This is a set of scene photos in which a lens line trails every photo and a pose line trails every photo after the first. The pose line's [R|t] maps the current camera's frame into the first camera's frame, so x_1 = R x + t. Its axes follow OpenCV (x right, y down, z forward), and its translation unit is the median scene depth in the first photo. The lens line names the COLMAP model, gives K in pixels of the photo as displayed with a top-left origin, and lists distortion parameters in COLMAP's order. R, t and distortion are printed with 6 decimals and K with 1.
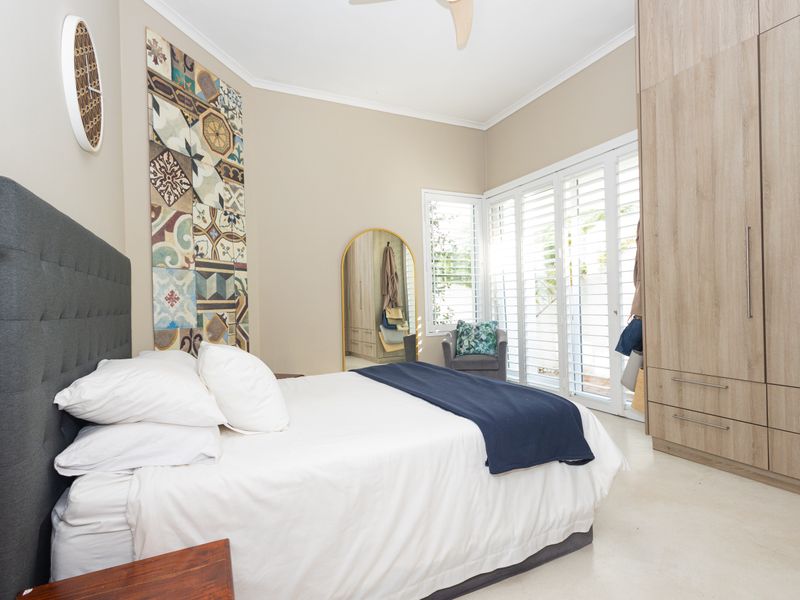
lens RADIAL K [[417.0, 0, 397.8], [0, 417.0, 300.4], [0, 0, 1]] dist [0.010829, 0.000786]
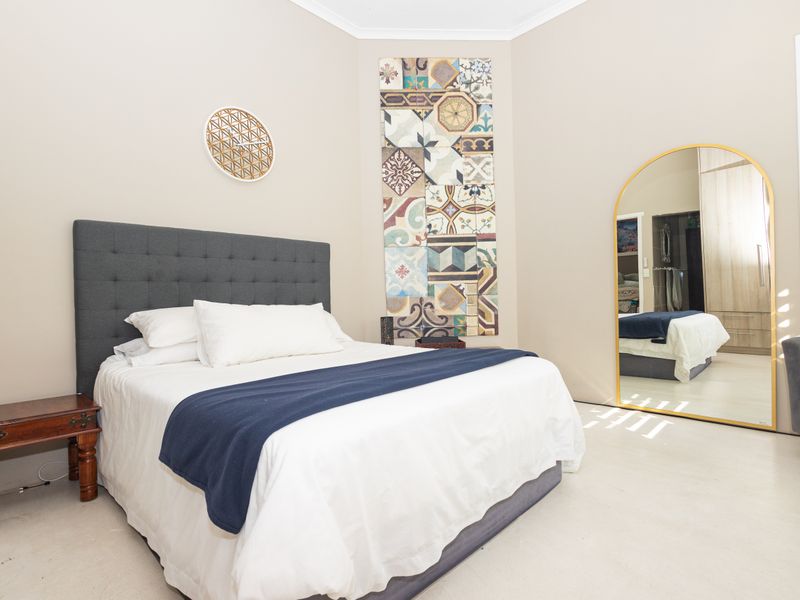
lens RADIAL K [[417.0, 0, 397.8], [0, 417.0, 300.4], [0, 0, 1]] dist [0.010829, 0.000786]
pose [[0.342791, 0.016086, -0.939274, 0.547805], [0.021417, 0.999460, 0.024933, 0.044557], [0.939168, -0.028663, 0.342261, 0.527051]]
